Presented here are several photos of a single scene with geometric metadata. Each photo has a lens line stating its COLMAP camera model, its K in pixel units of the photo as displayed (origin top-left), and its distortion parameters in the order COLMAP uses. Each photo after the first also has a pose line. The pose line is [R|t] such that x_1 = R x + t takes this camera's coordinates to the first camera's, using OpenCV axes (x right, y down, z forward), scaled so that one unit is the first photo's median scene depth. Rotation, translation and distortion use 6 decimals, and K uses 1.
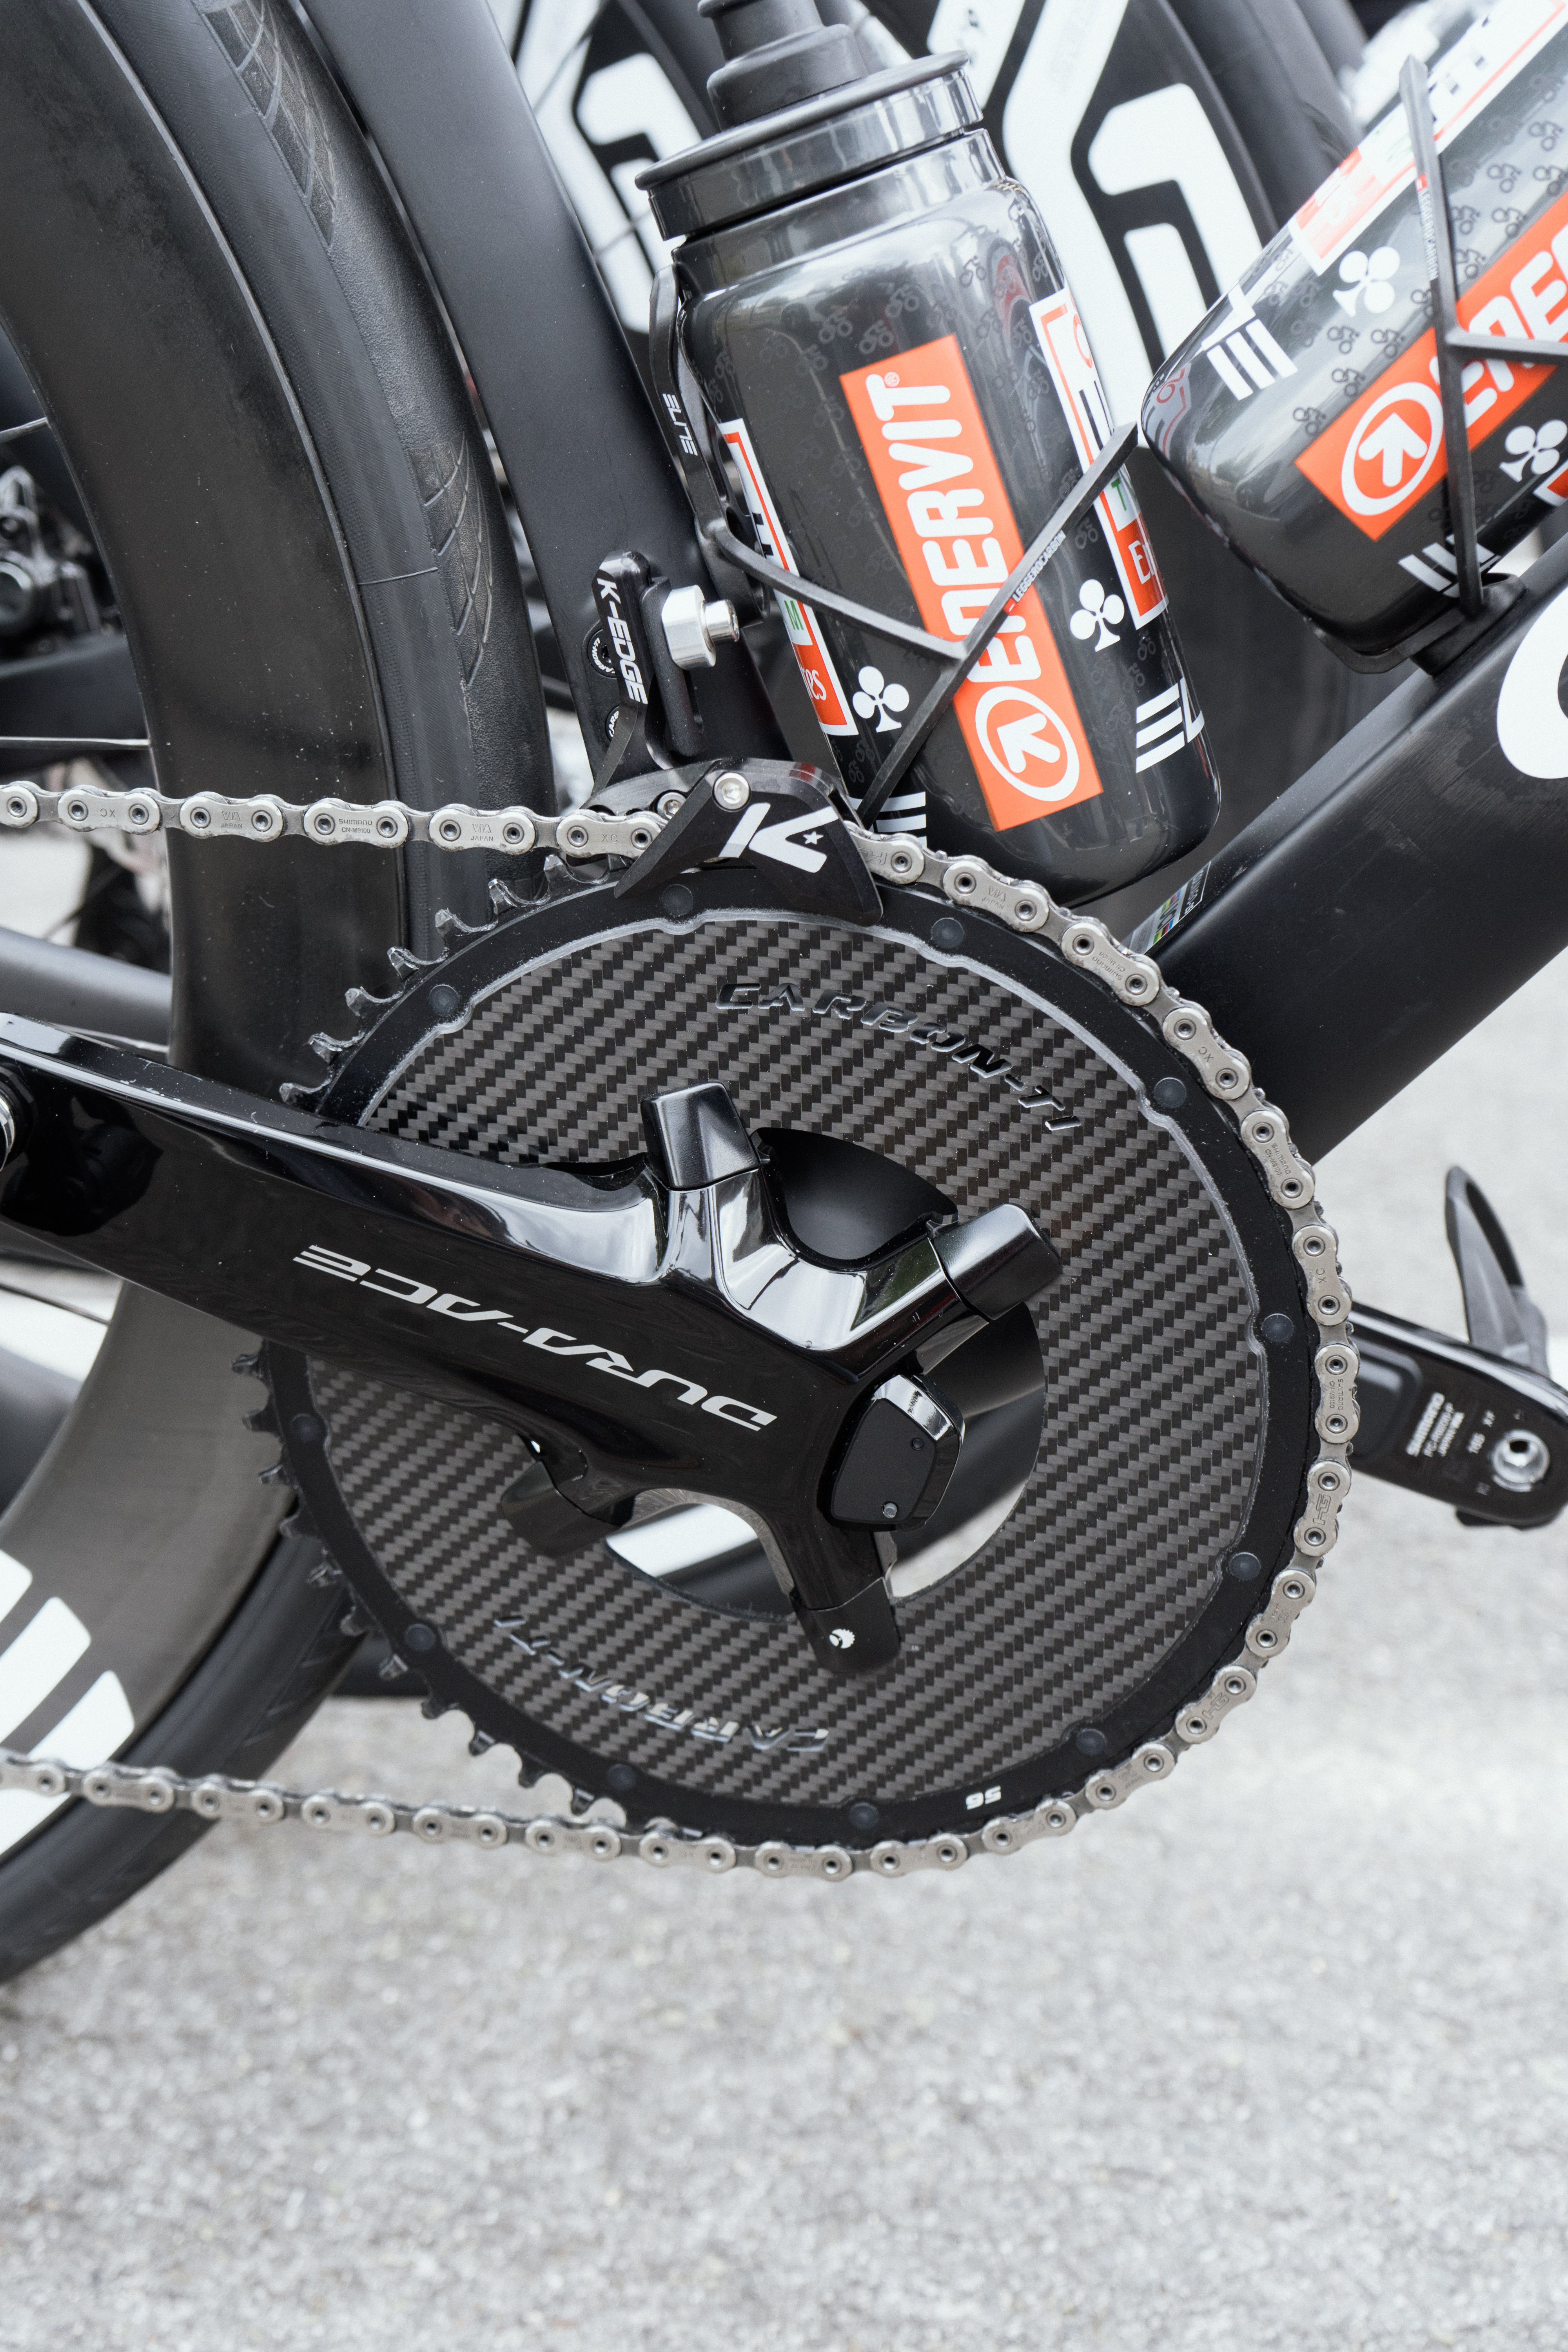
lens RADIAL K [[3361.2, 0, 779.0], [0, 3361.2, 1180.6], [0, 0, 1]] dist [0.016680, 0.000000]
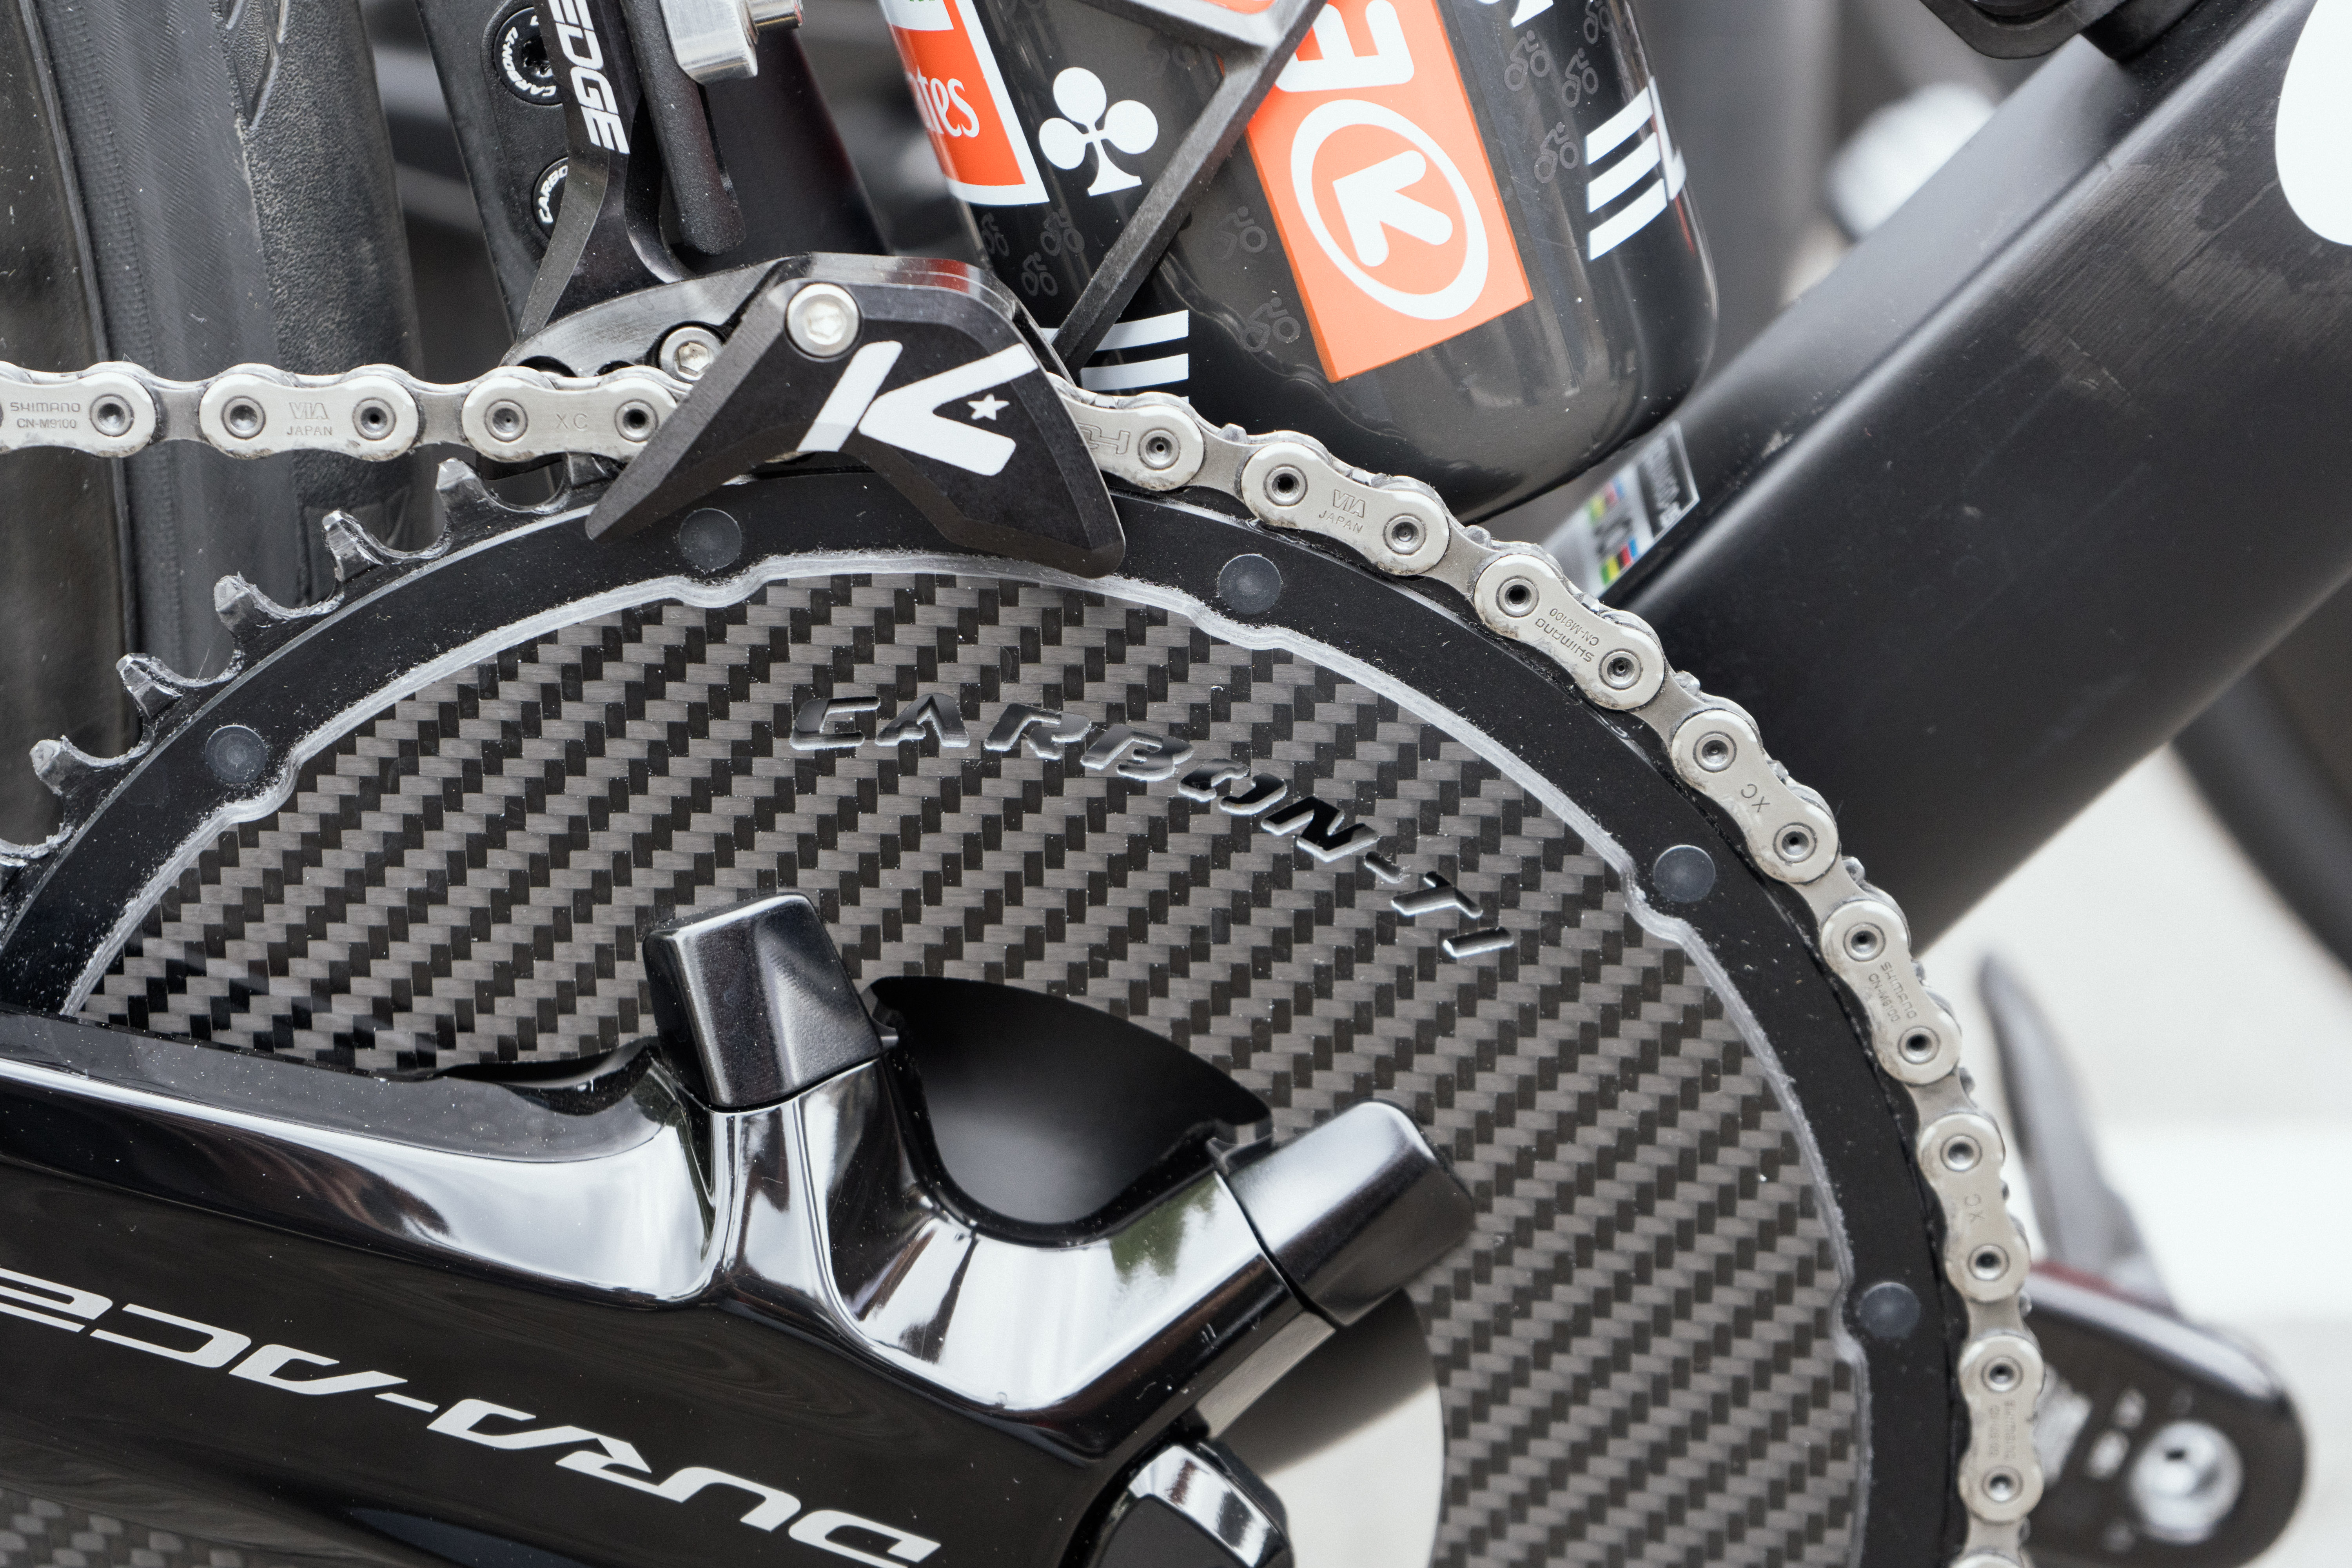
lens RADIAL K [[4881.5, 0, 1184.6], [0, 4881.5, 775.7], [0, 0, 1]] dist [0.046352, 0.000000]
pose [[0.986975, -0.045714, 0.154240, -0.072999], [0.049531, 0.998552, -0.020990, -0.028510], [-0.153057, 0.028356, 0.987810, 0.260715]]
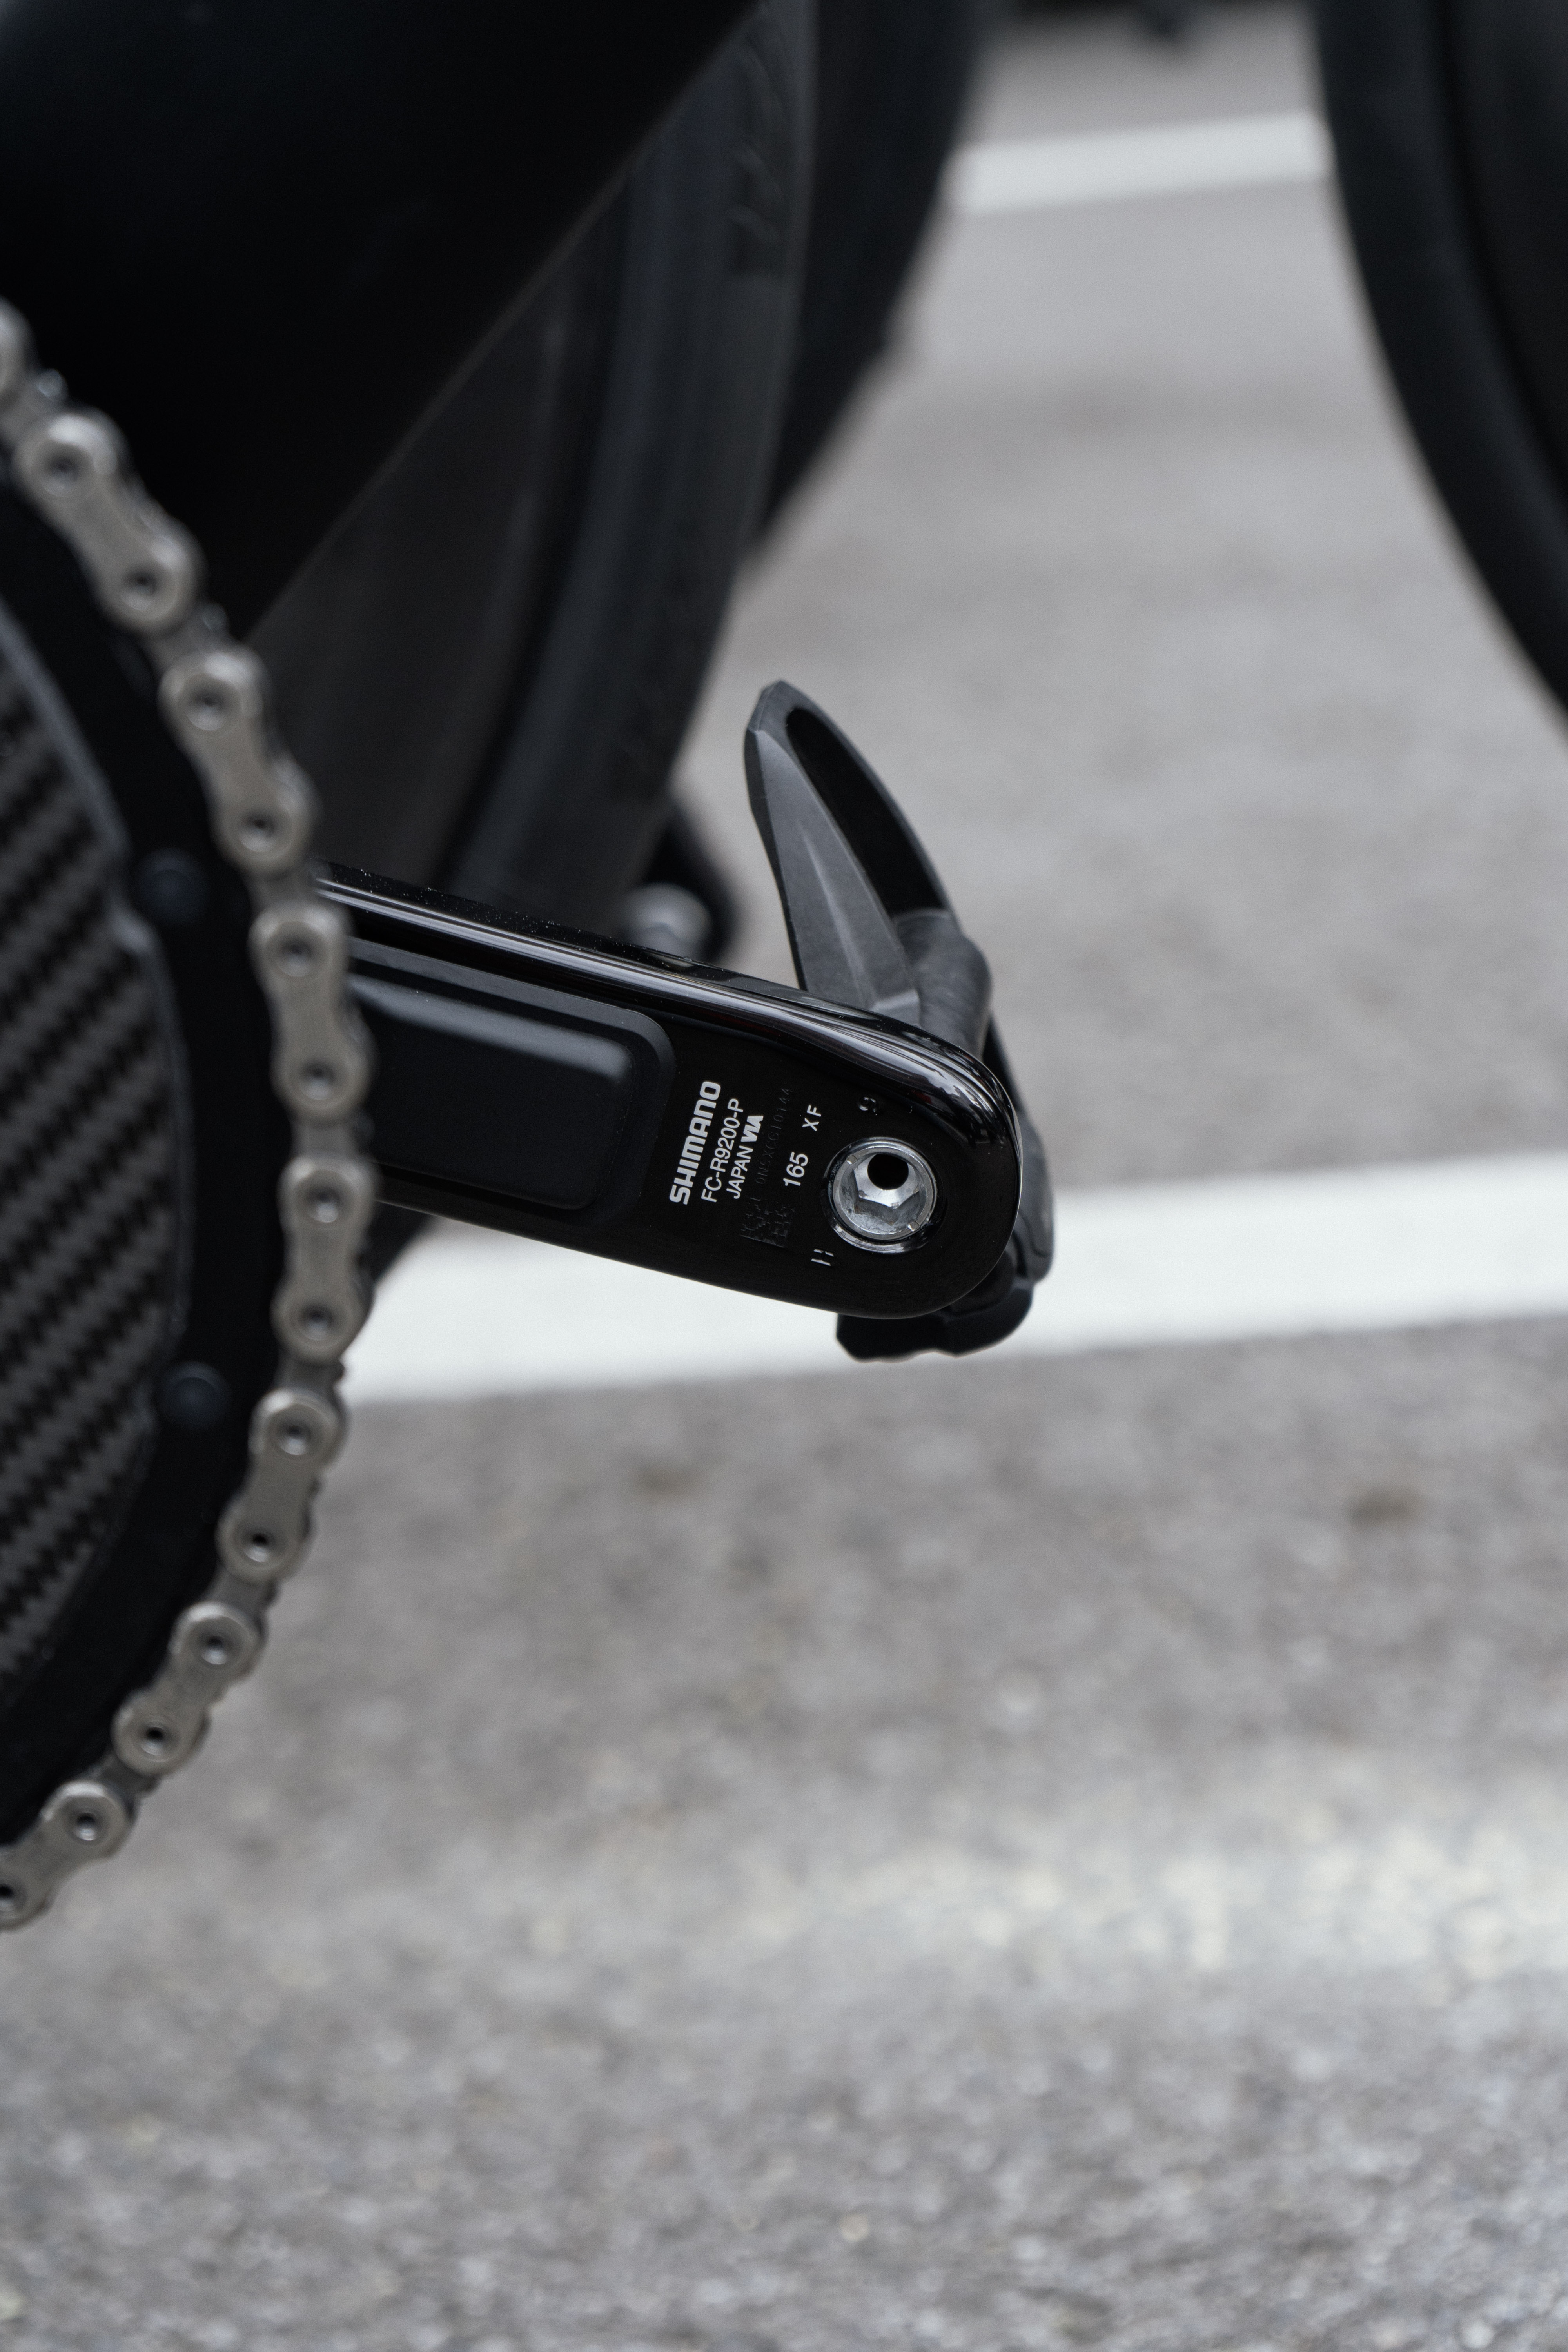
lens RADIAL K [[4881.5, 0, 783.5], [0, 4881.5, 1175.6], [0, 0, 1]] dist [0.046352, 0.000000]
pose [[0.993923, -0.096677, 0.052638, 0.193849], [0.097042, 0.995270, -0.004421, 0.096170], [-0.051962, 0.009502, 0.998604, 0.291424]]
